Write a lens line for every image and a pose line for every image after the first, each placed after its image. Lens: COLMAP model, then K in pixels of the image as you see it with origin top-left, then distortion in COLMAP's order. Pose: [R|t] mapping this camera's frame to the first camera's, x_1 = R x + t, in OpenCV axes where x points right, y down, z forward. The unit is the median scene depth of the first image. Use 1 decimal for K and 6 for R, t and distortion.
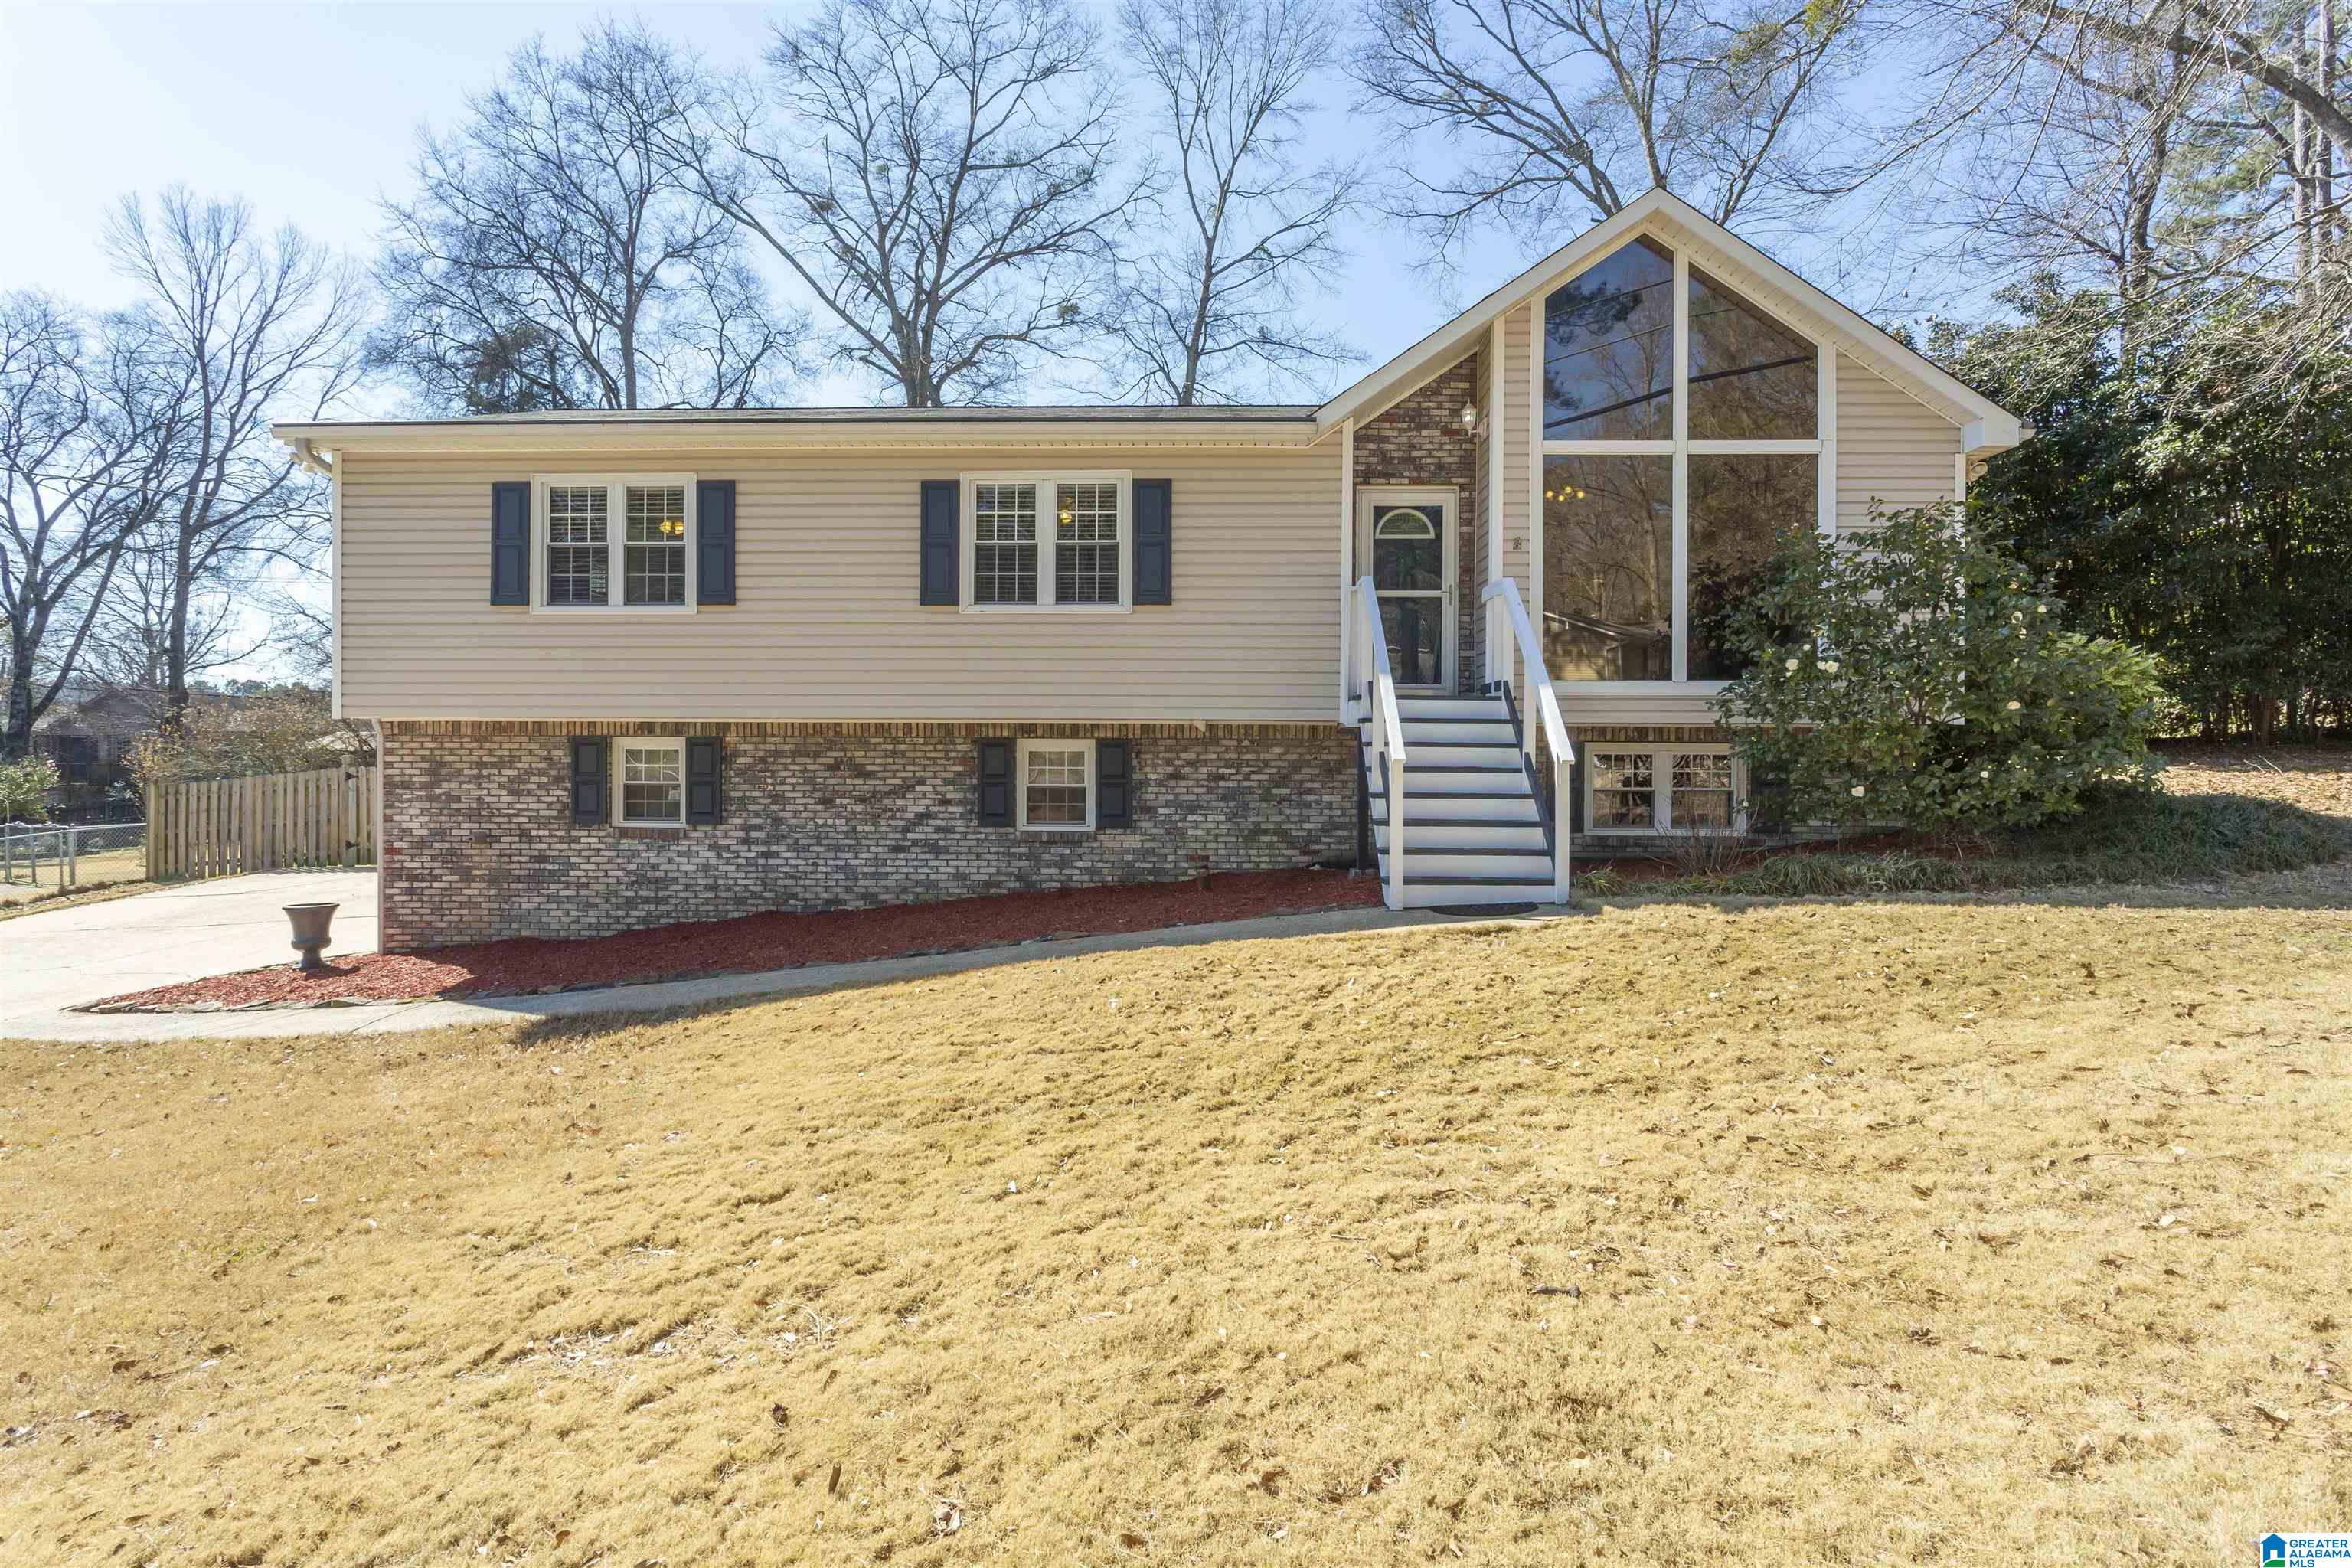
lens RADIAL K [[1234.8, 0, 1175.8], [0, 1234.8, 776.0], [0, 0, 1]] dist [-0.009889, 0.001111]
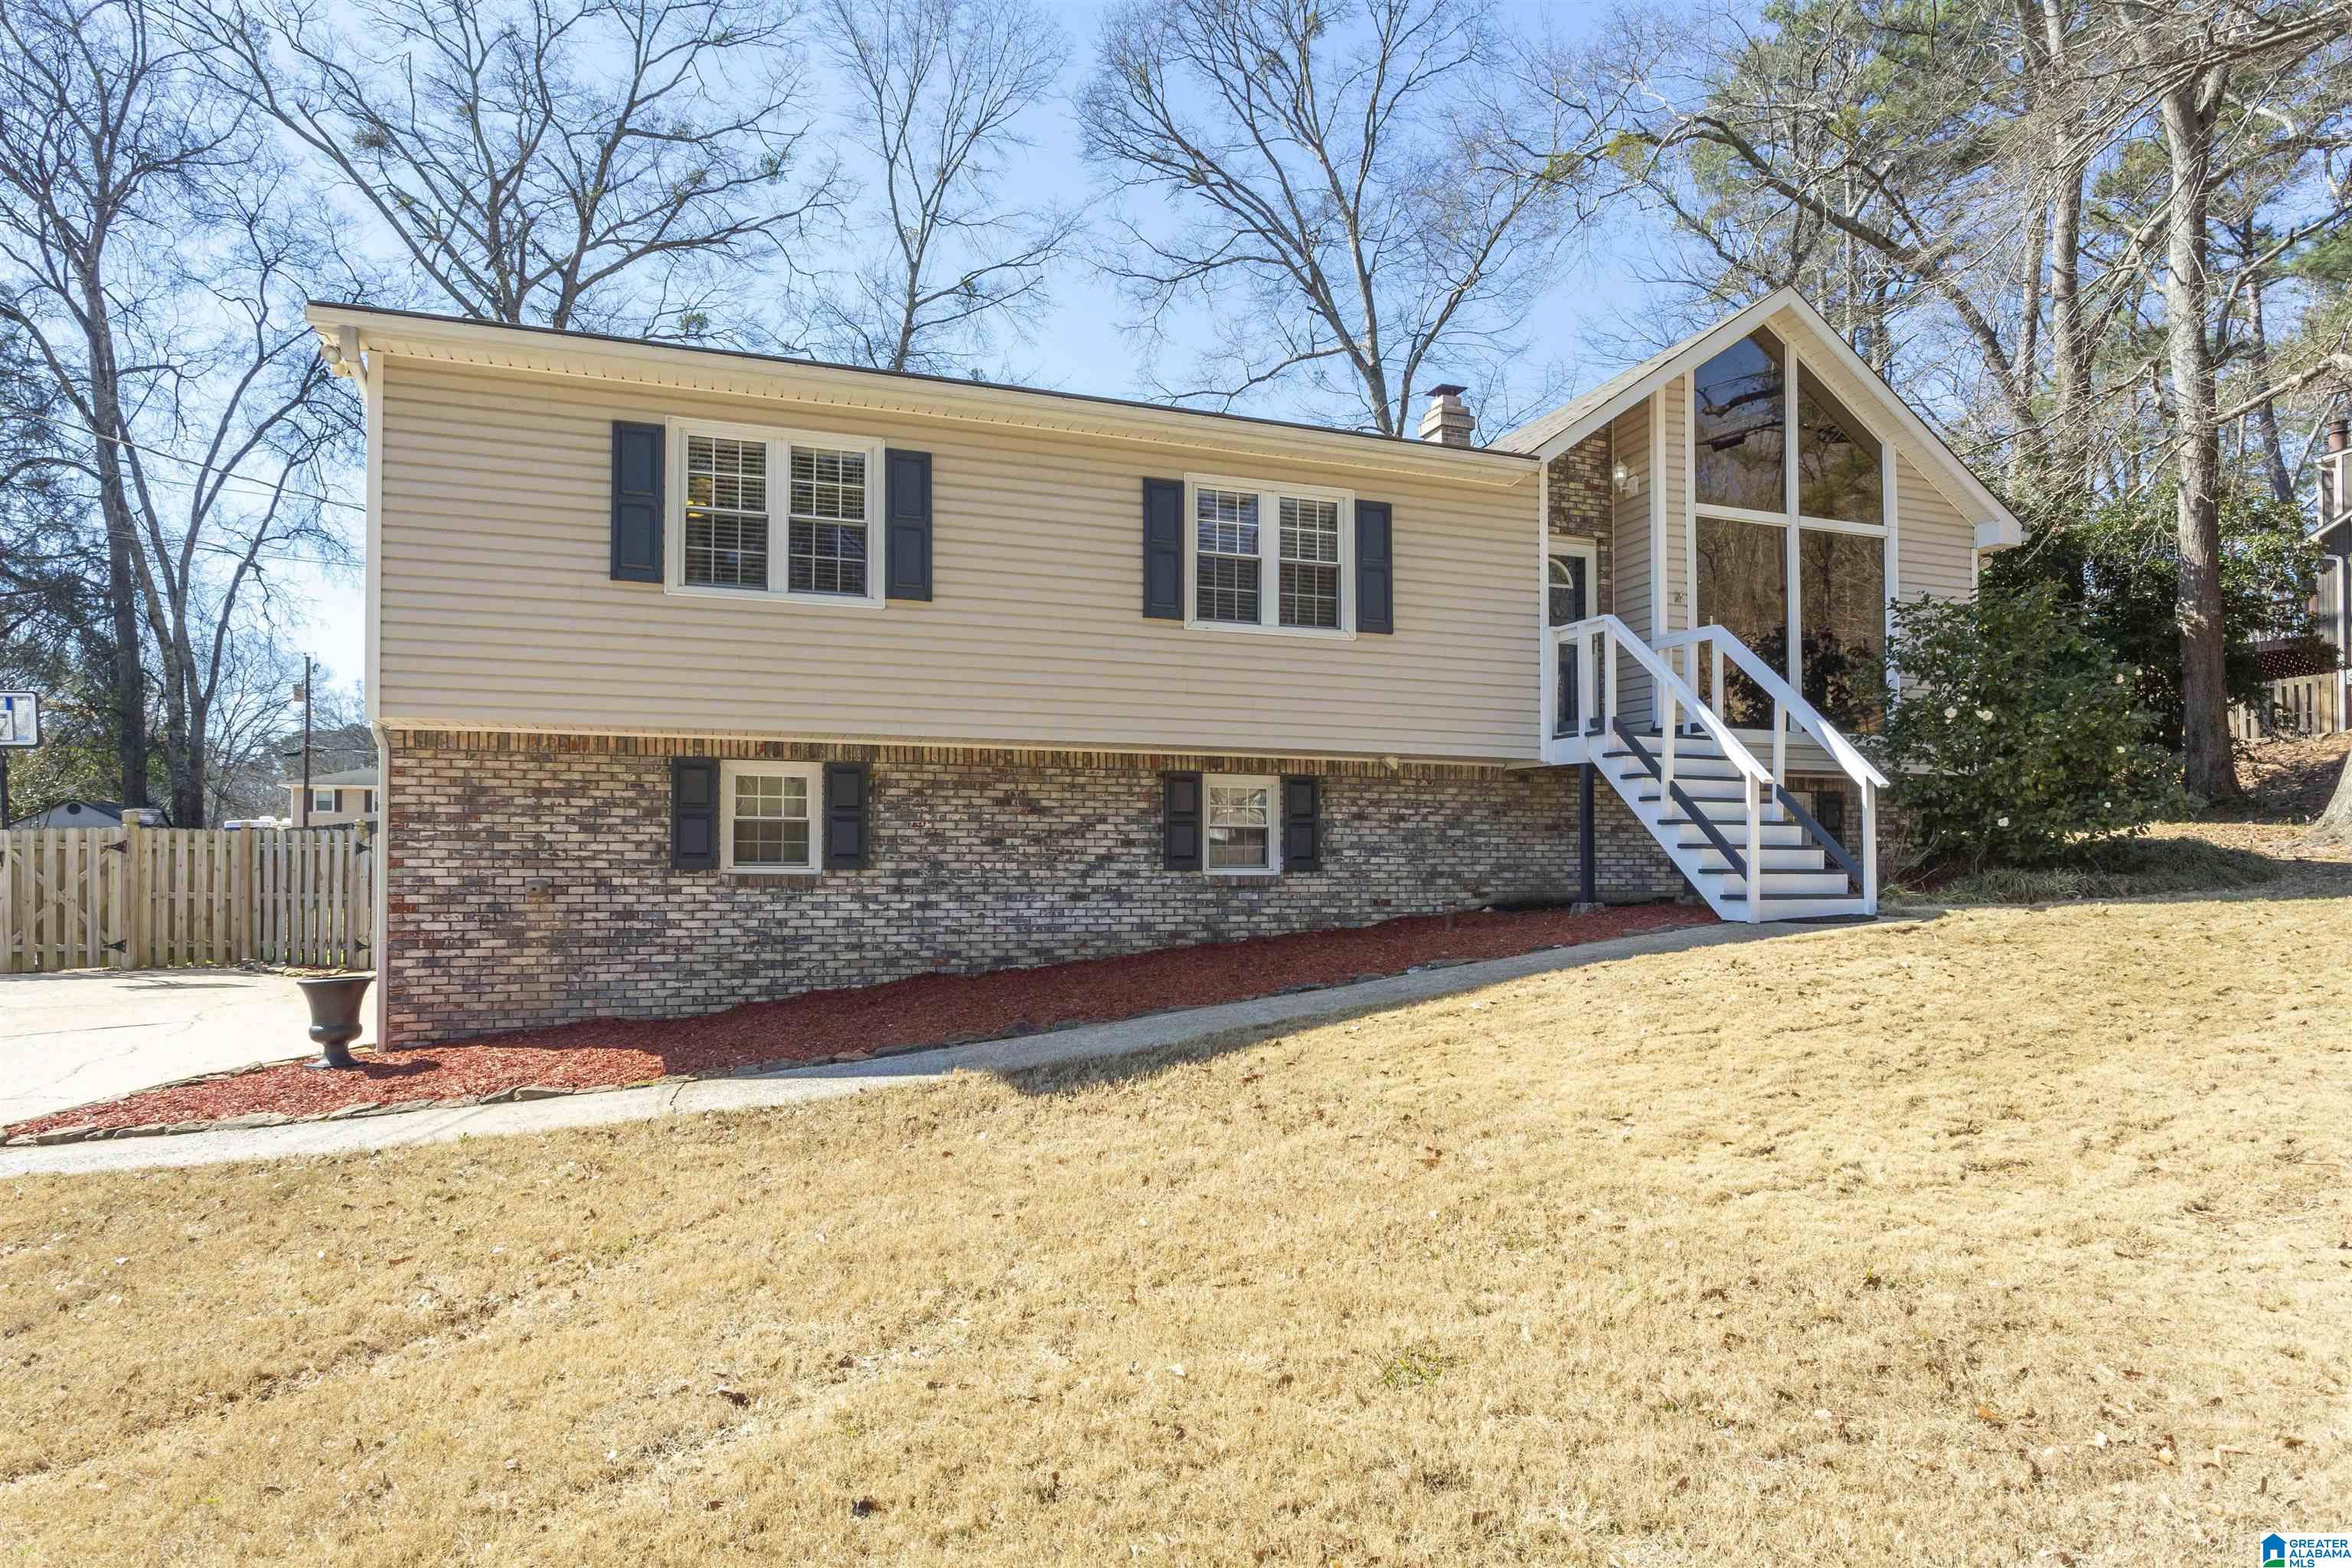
lens RADIAL K [[1367.7, 0, 1189.2], [0, 1367.7, 856.4], [0, 0, 1]] dist [-0.014247, 0.004551]
pose [[0.923491, 0.000813, 0.383618, -0.524276], [0.008981, 0.999678, -0.023738, 0.054702], [-0.383514, 0.025367, 0.923187, 0.078435]]
